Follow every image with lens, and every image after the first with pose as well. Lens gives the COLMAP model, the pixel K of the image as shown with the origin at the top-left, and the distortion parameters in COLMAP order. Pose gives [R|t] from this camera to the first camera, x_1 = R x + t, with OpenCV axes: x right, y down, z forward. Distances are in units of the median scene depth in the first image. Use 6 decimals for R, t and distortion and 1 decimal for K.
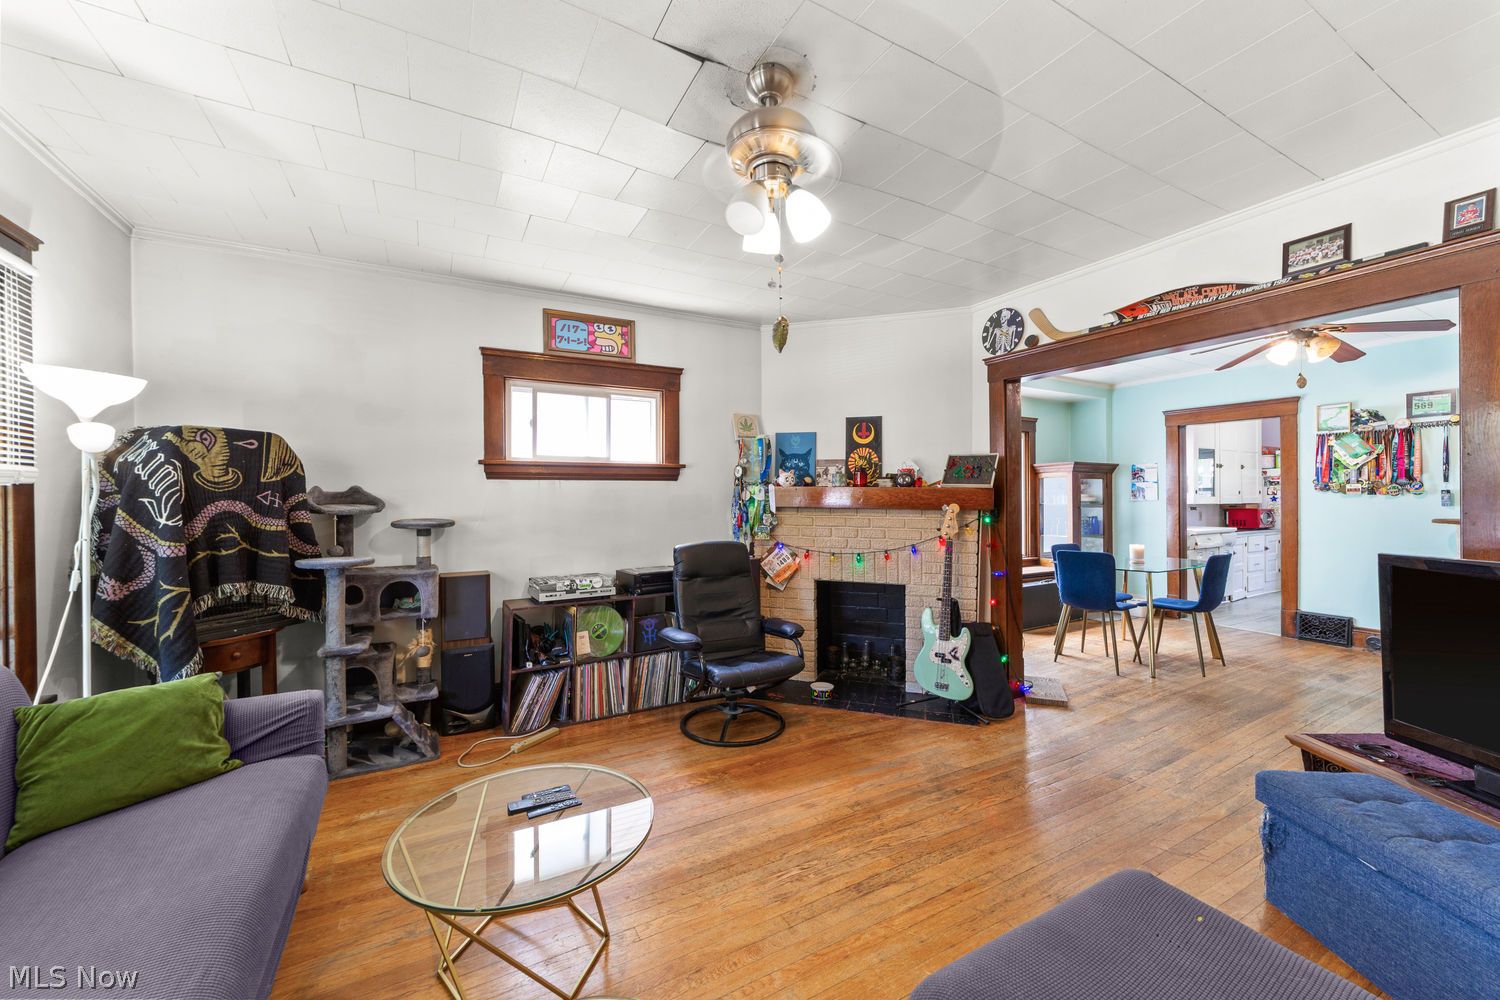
lens RADIAL K [[574.1, 0, 741.0], [0, 574.1, 502.4], [0, 0, 1]] dist [-0.008865, 0.002508]
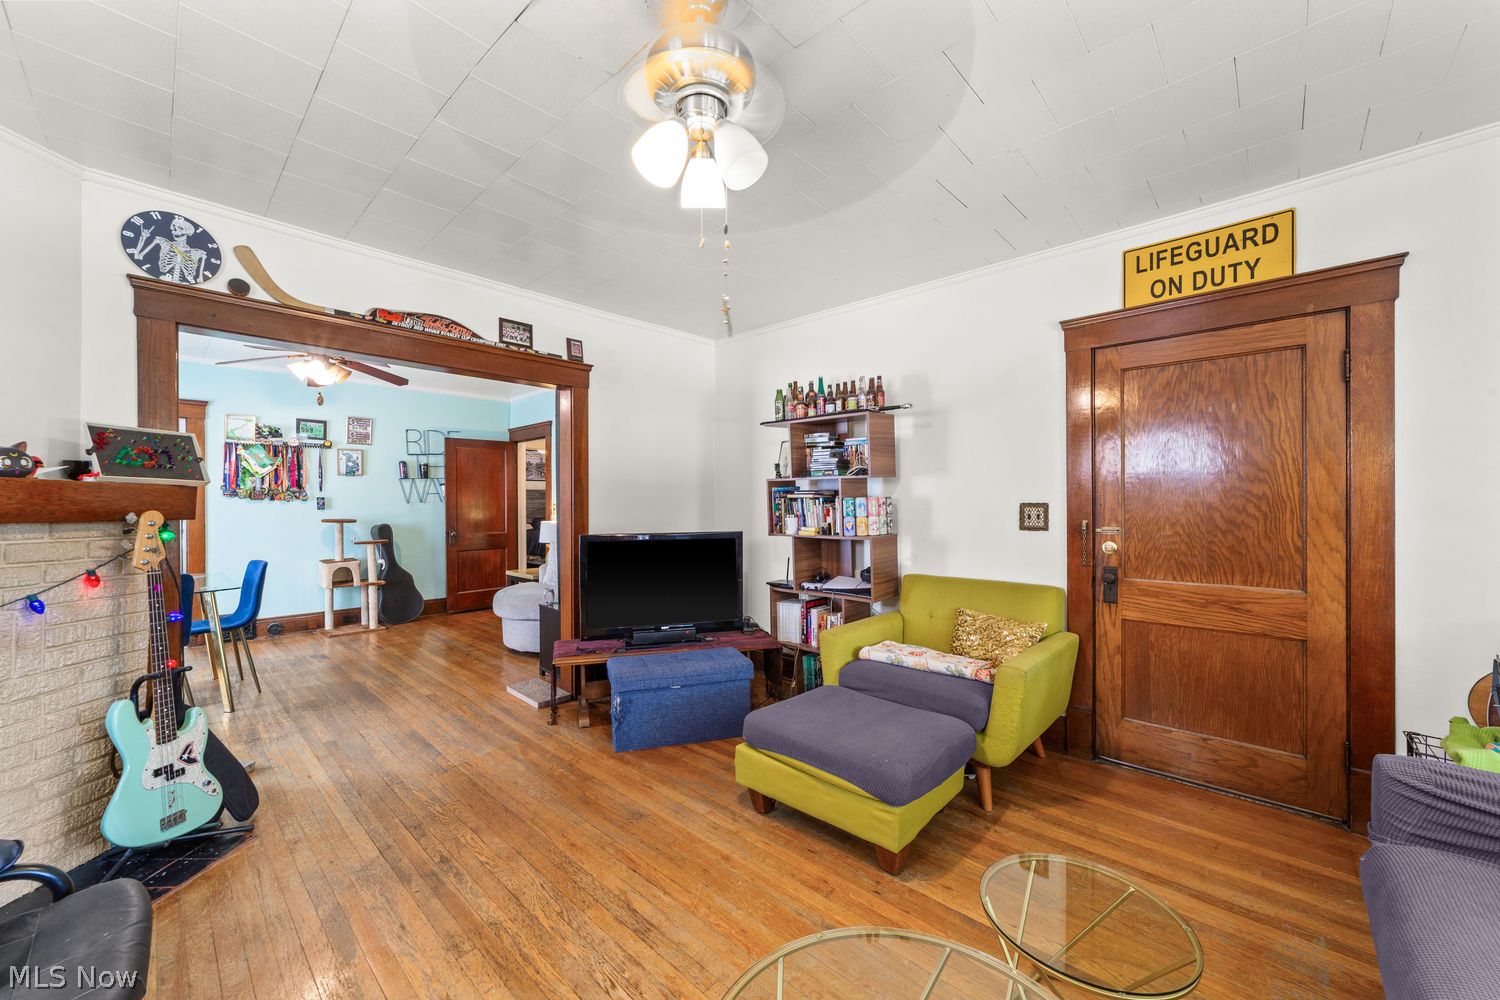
lens RADIAL K [[574.1, 0, 746.4], [0, 574.1, 501.6], [0, 0, 1]] dist [-0.008865, 0.002508]
pose [[-0.310053, 0.005151, 0.950705, -0.367716], [0.008953, 0.999957, -0.002498, 0.000079], [-0.950677, 0.007737, -0.310086, 0.581987]]
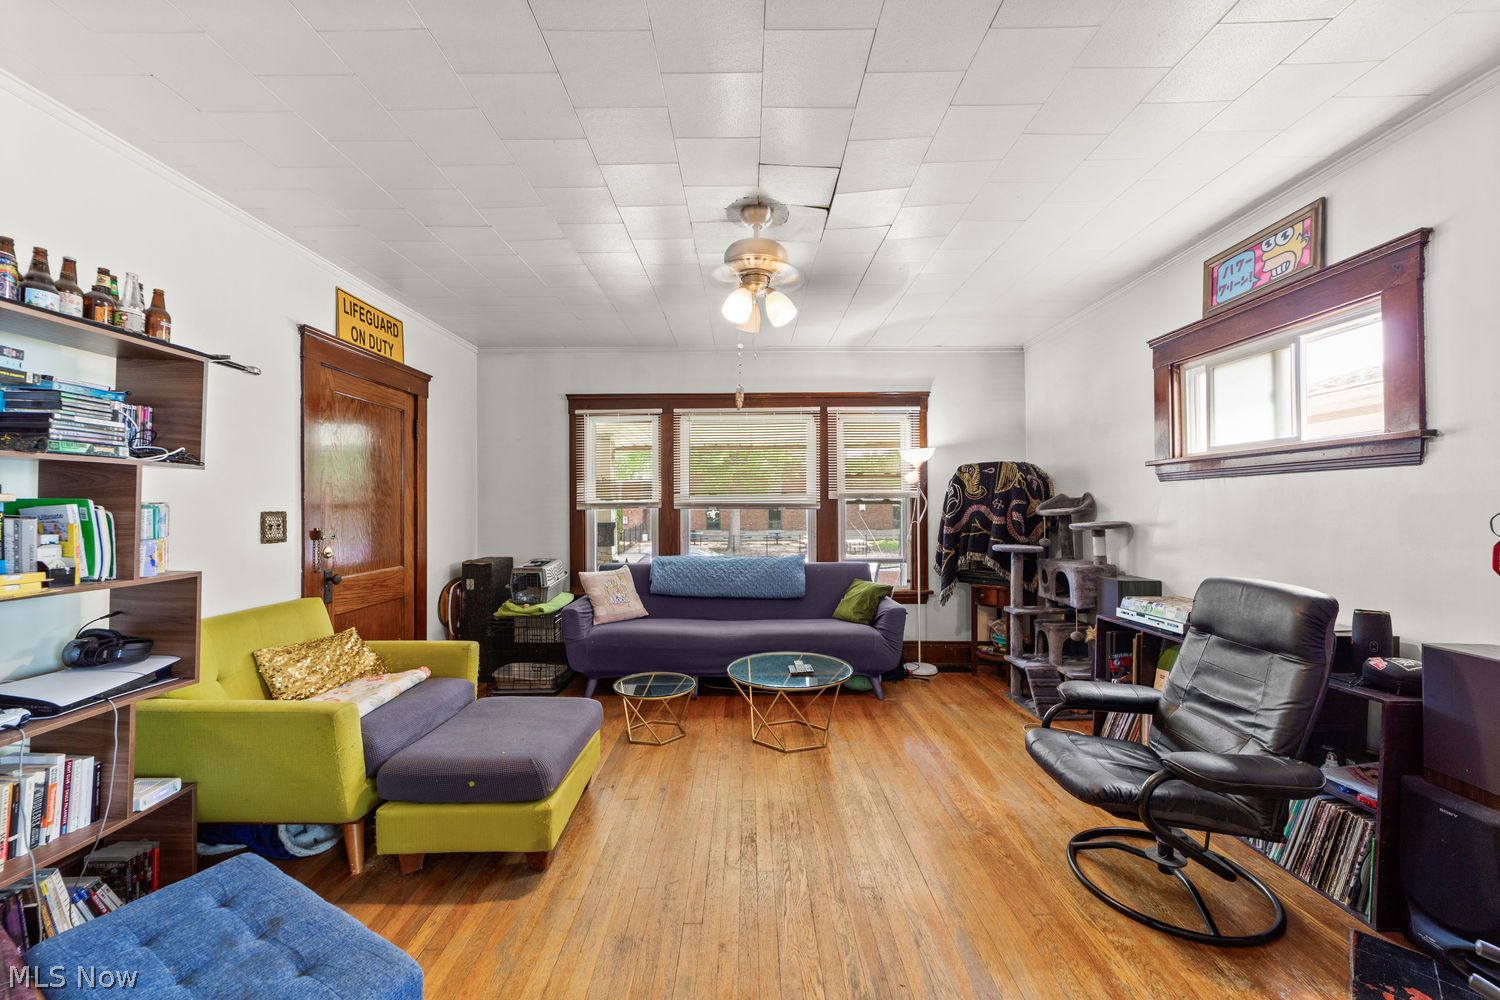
lens RADIAL K [[574.1, 0, 741.6], [0, 574.1, 505.9], [0, 0, 1]] dist [-0.008865, 0.002508]
pose [[-0.486360, 0.005420, -0.873741, 0.642513], [0.000919, 0.999983, 0.005691, -0.006913], [0.873758, 0.001964, -0.486357, 0.808439]]
